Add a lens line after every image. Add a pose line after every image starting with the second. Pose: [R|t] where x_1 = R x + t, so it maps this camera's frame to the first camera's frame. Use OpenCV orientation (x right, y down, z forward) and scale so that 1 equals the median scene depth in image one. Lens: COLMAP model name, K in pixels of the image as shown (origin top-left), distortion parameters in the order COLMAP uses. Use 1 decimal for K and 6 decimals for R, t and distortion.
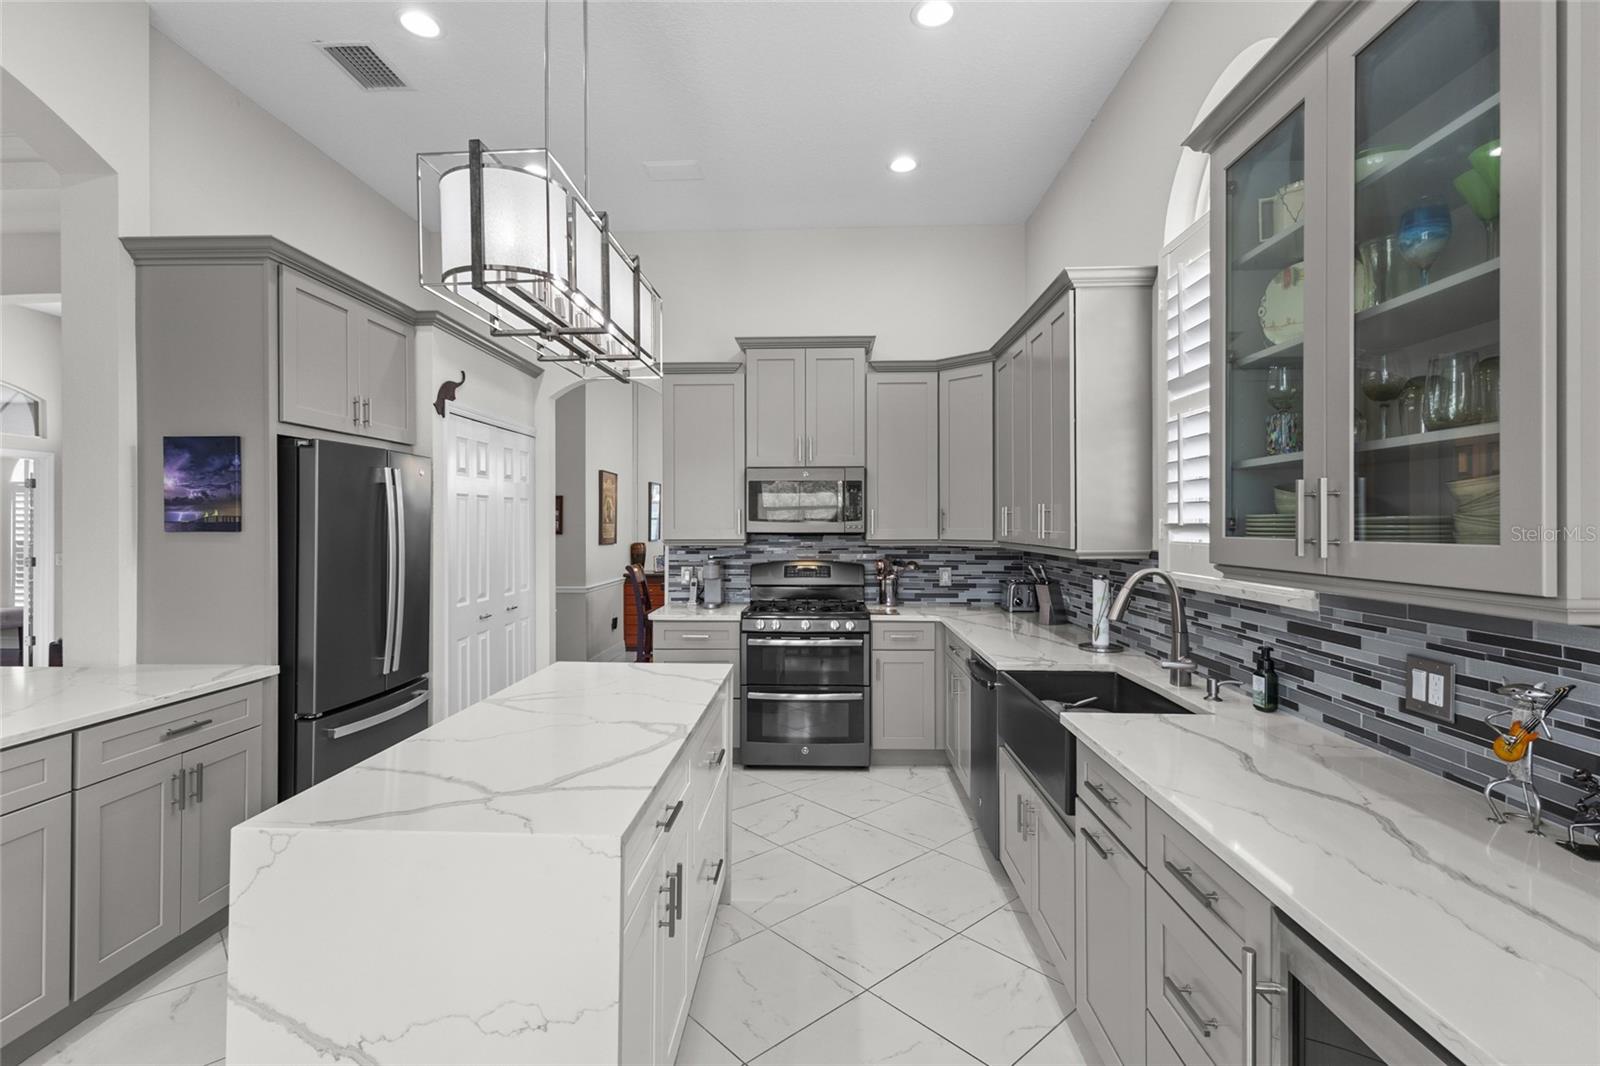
lens RADIAL K [[743.2, 0, 801.5], [0, 743.2, 529.2], [0, 0, 1]] dist [-0.001428, 0.002426]
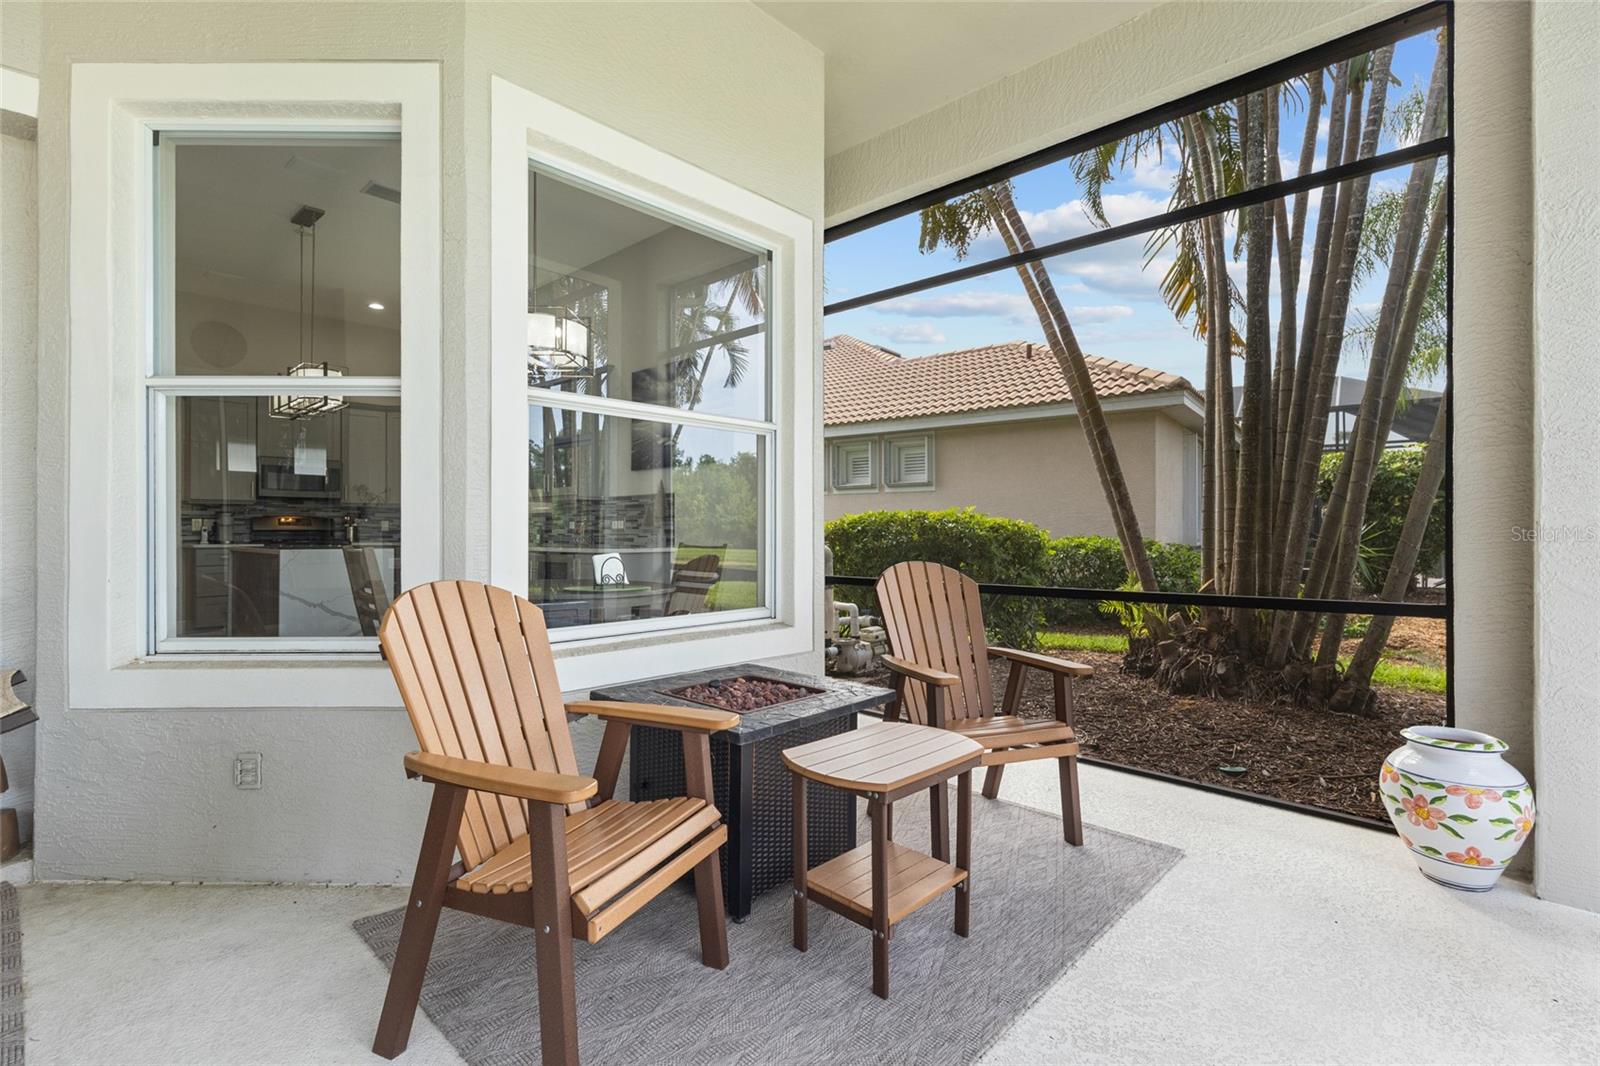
lens RADIAL K [[743.2, 0, 794.9], [0, 743.2, 528.5], [0, 0, 1]] dist [-0.001428, 0.002426]
pose [[0.659597, 0.003199, 0.751612, -0.882652], [0.004931, 0.999951, -0.008584, 0.161125], [-0.751603, 0.009368, 0.659549, -1.615460]]
